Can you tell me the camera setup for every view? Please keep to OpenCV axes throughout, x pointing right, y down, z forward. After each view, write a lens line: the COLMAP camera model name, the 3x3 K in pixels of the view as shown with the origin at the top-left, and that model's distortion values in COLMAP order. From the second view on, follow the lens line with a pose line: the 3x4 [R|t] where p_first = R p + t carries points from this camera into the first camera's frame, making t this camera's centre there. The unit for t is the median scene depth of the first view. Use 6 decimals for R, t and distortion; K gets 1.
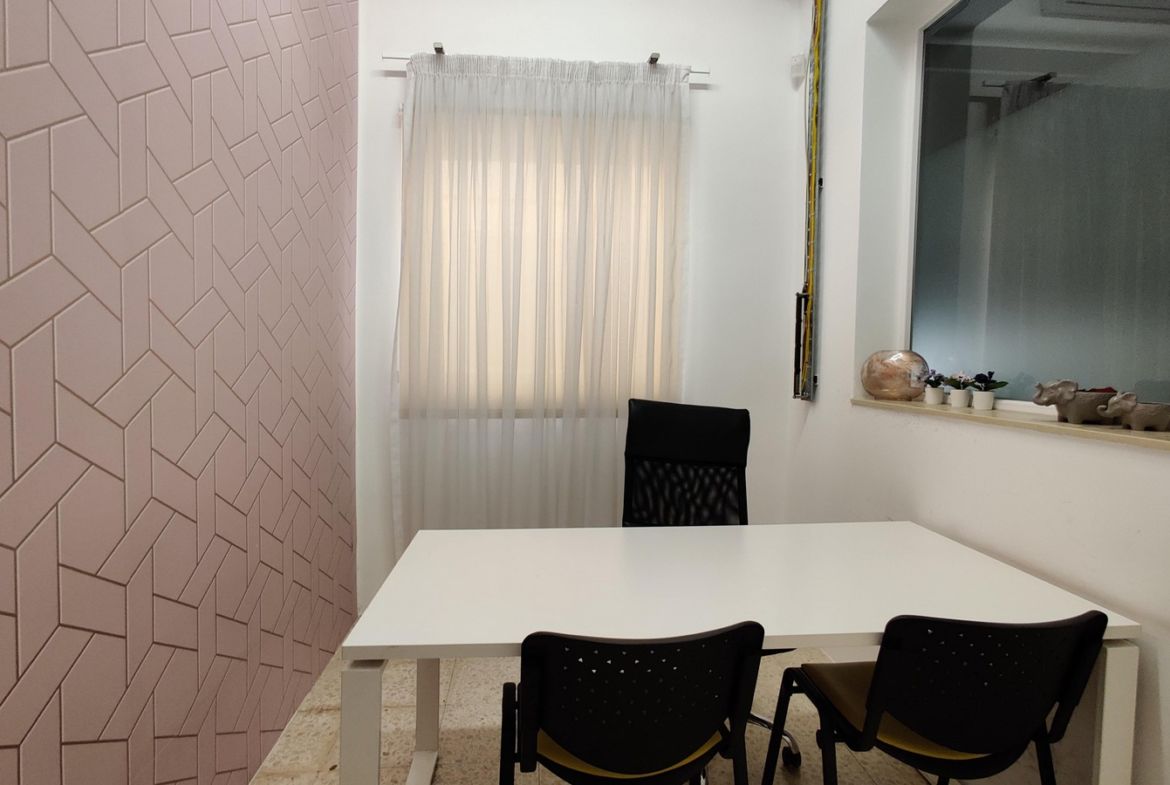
lens RADIAL K [[632.1, 0, 582.8], [0, 632.1, 383.1], [0, 0, 1]] dist [-0.011146, 0.011887]
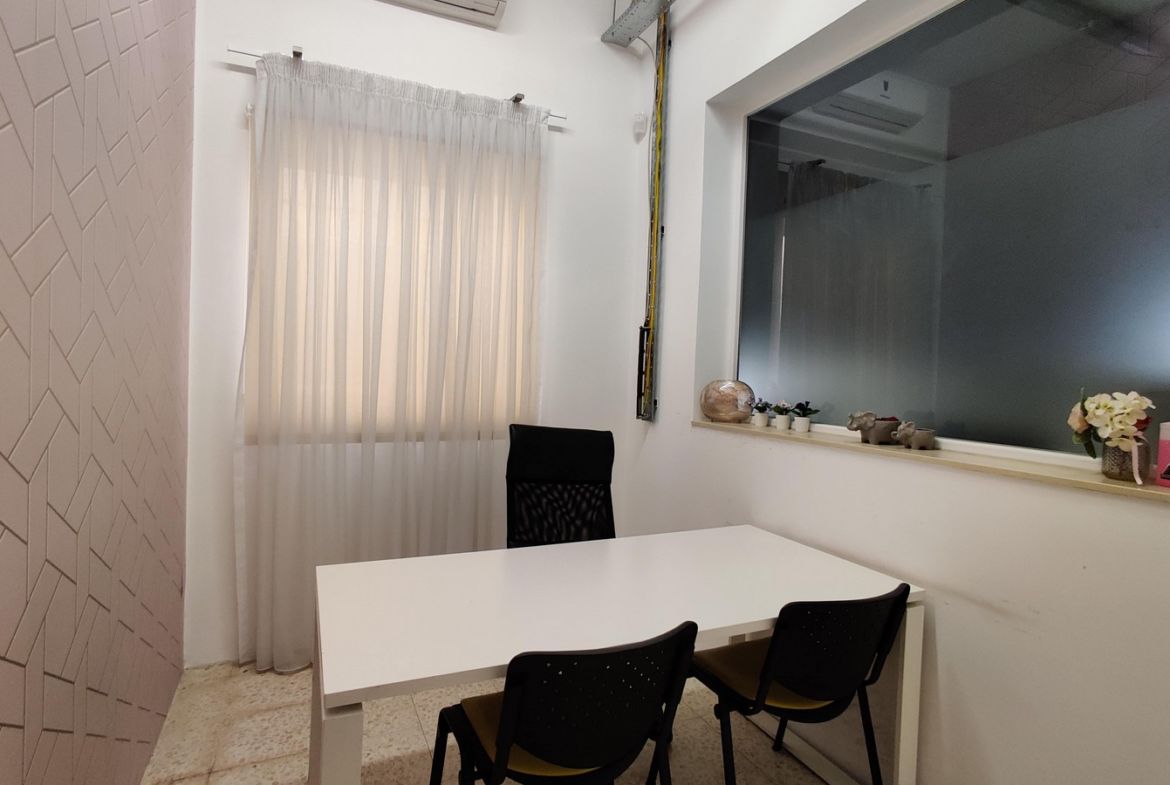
lens RADIAL K [[632.1, 0, 589.5], [0, 632.1, 388.8], [0, 0, 1]] dist [-0.011146, 0.011887]
pose [[0.941777, 0.005669, 0.336190, -0.148197], [-0.003459, 0.999968, -0.007172, -0.026208], [-0.336220, 0.005592, 0.941767, -0.034605]]
